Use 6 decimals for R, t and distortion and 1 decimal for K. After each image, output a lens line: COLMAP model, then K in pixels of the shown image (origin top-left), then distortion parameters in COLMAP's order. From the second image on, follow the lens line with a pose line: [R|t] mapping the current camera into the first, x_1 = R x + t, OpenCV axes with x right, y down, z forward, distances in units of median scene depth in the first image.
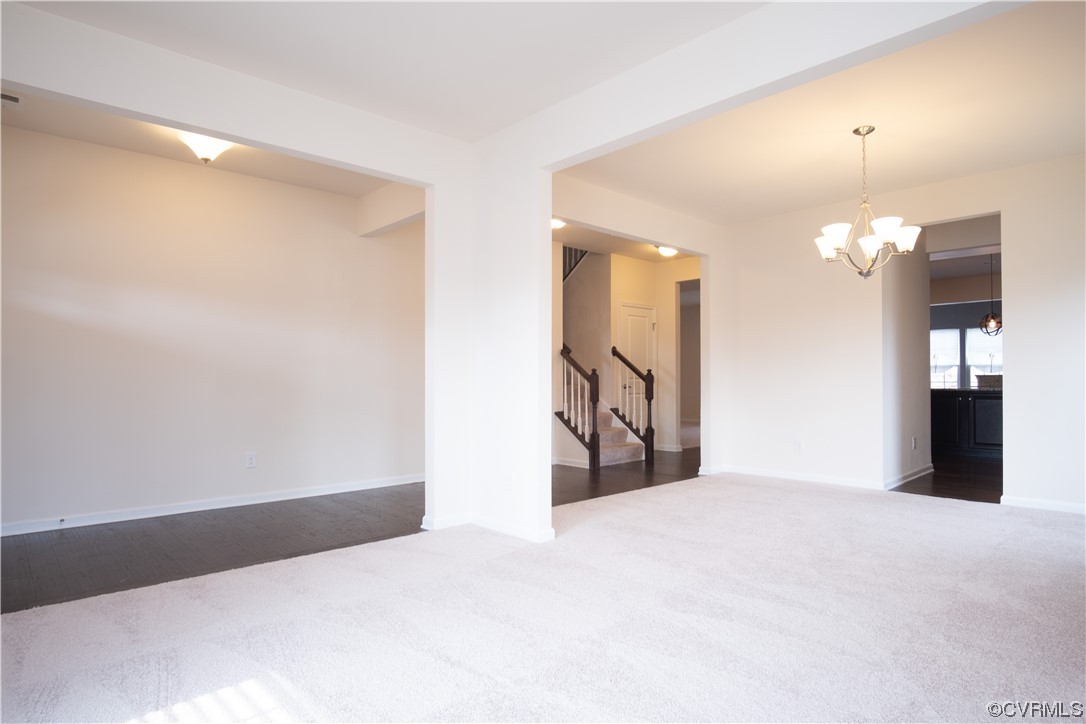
lens RADIAL K [[584.8, 0, 544.5], [0, 584.8, 369.2], [0, 0, 1]] dist [-0.028340, 0.003181]
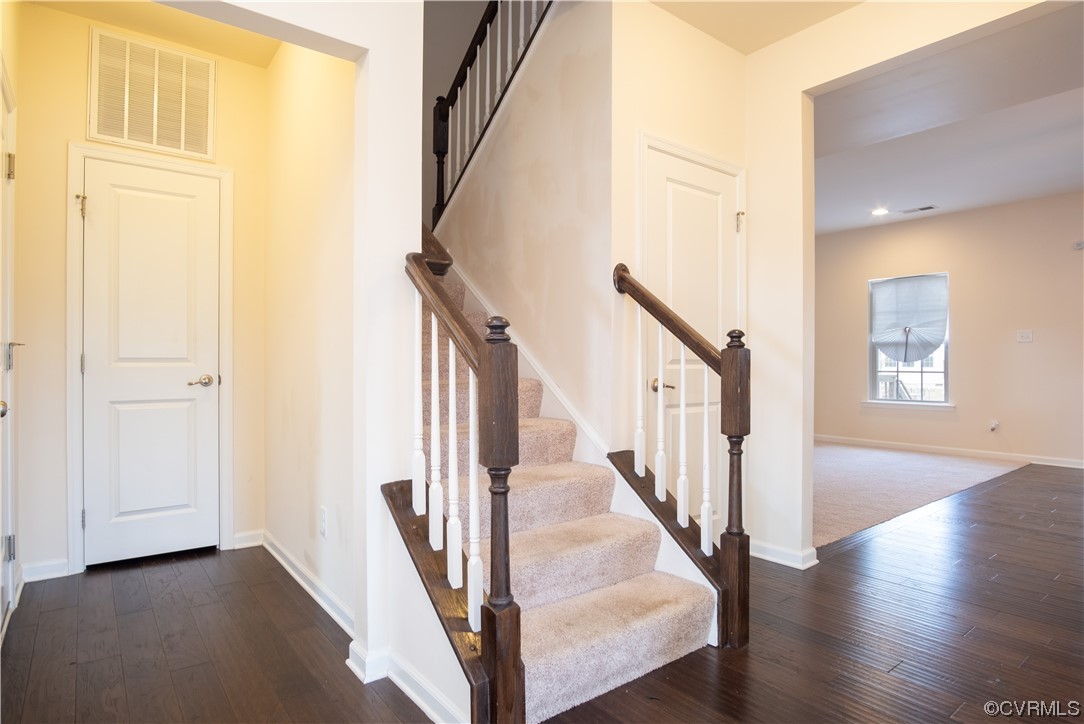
lens RADIAL K [[583.7, 0, 541.6], [0, 583.7, 355.0], [0, 0, 1]] dist [-0.028340, 0.003181]
pose [[0.995794, 0.005274, -0.091466, 0.107706], [-0.004493, 0.999952, 0.008745, 0.010049], [0.091508, -0.008298, 0.995770, 0.689849]]
